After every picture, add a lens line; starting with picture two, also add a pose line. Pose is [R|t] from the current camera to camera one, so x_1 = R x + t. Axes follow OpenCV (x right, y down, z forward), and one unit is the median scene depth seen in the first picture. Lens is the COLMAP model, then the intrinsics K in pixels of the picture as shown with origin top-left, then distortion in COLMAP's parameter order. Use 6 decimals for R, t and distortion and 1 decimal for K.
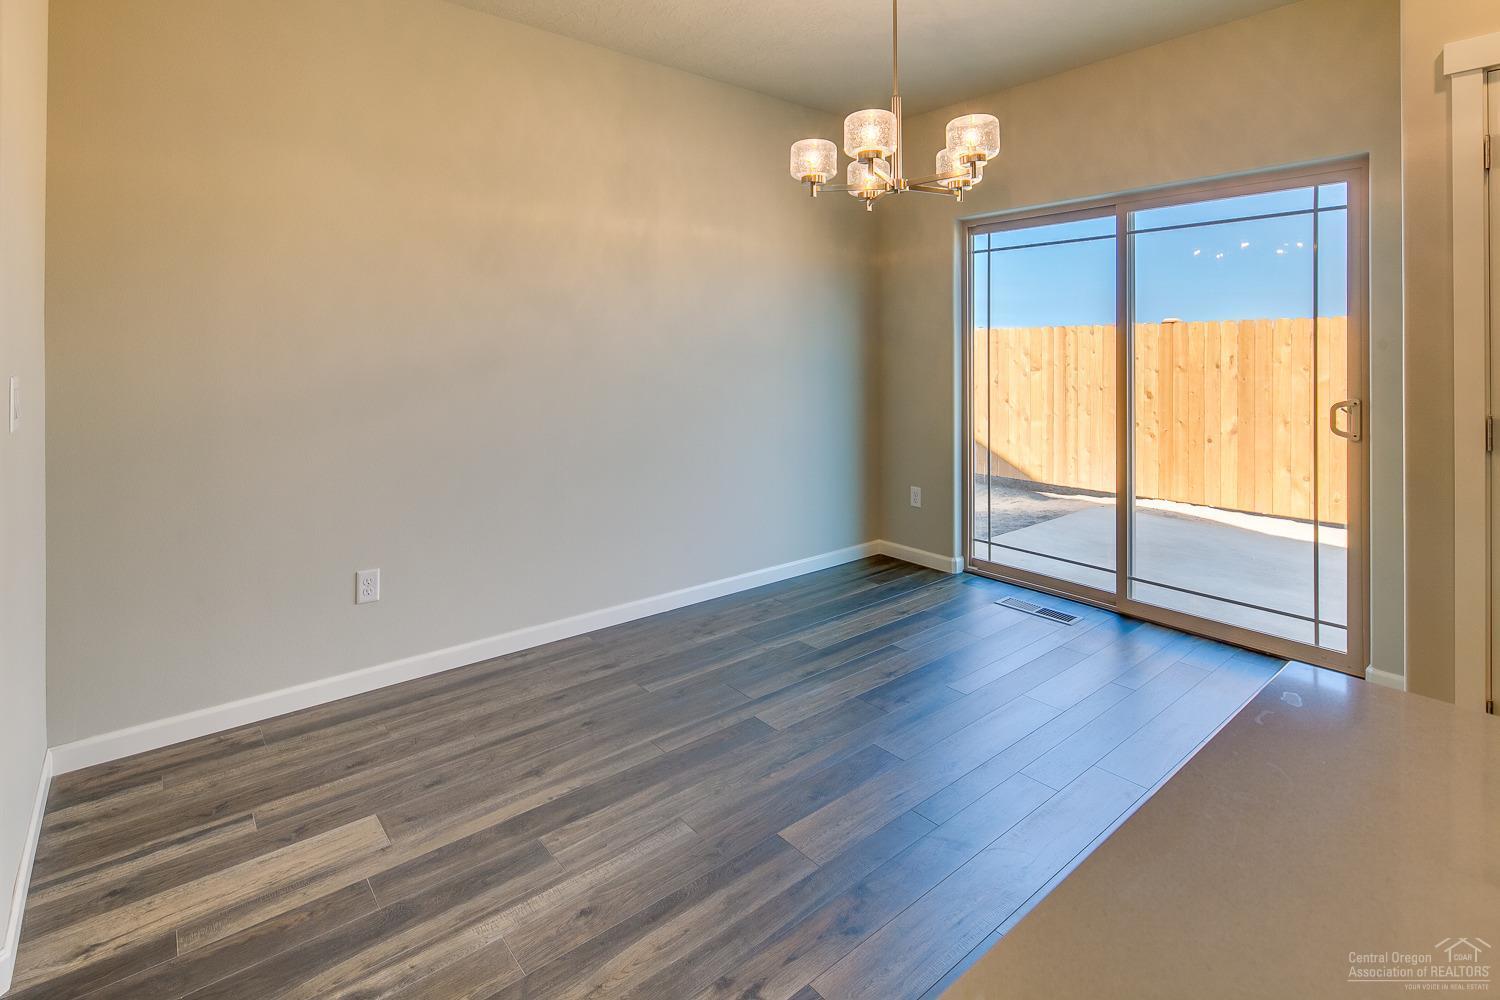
lens RADIAL K [[732.2, 0, 746.3], [0, 732.2, 344.7], [0, 0, 1]] dist [0.001854, 0.000131]
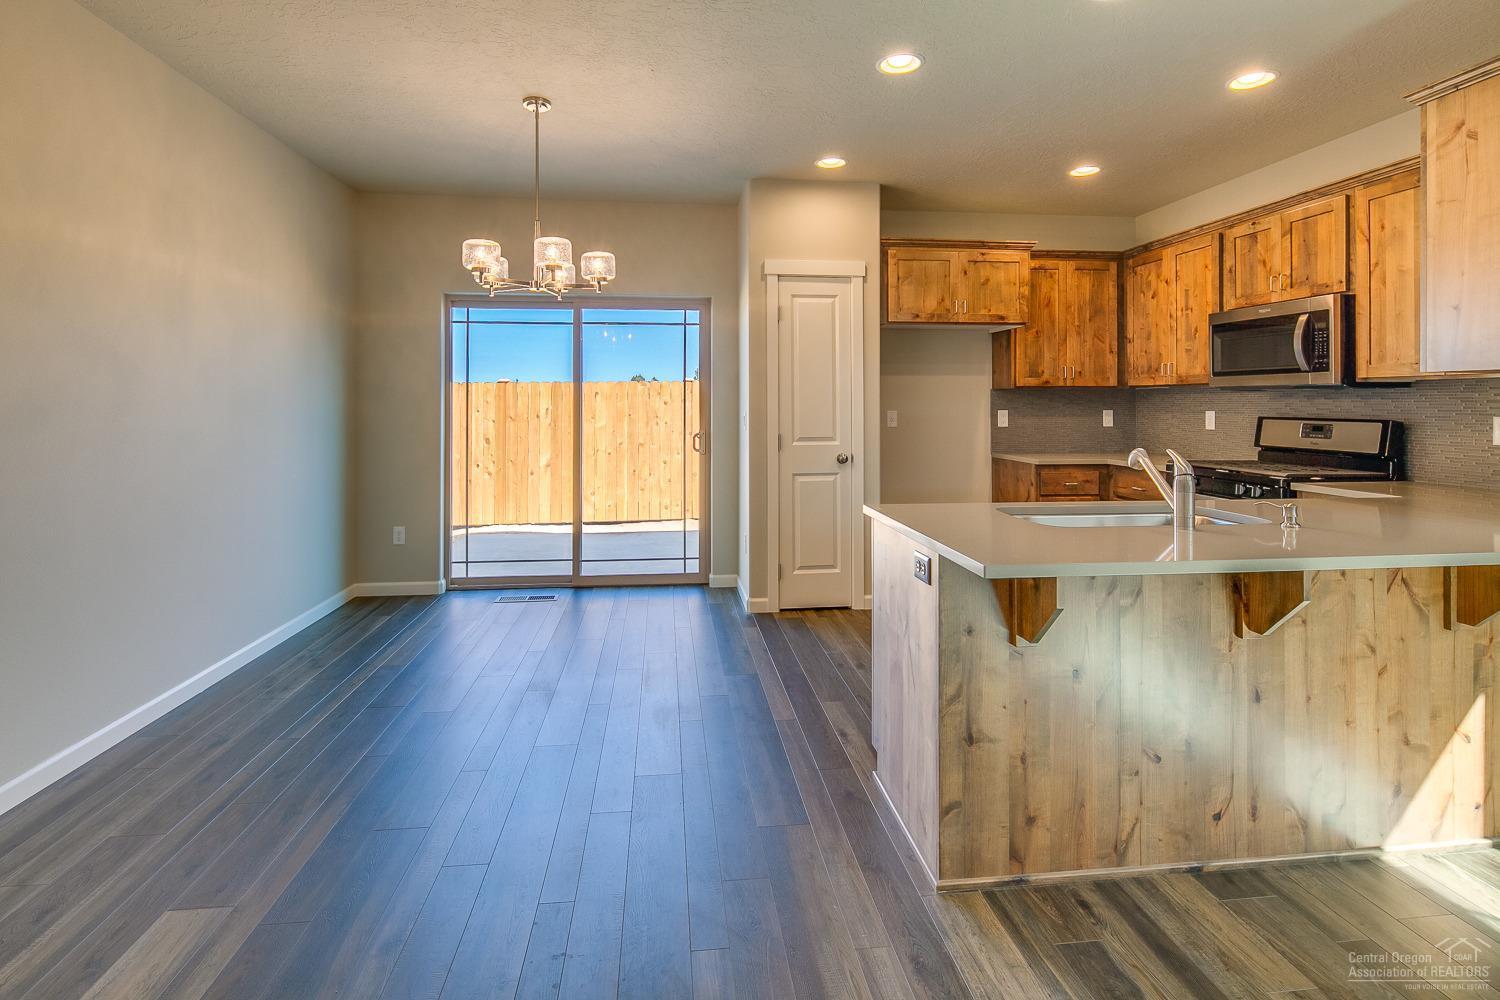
lens RADIAL K [[732.0, 0, 750.2], [0, 732.0, 398.6], [0, 0, 1]] dist [0.000000, -0.000221]
pose [[0.536565, 0.007368, 0.843827, -0.449570], [-0.006854, 0.999967, -0.004374, 0.000707], [-0.843831, -0.003437, 0.536597, -0.049968]]
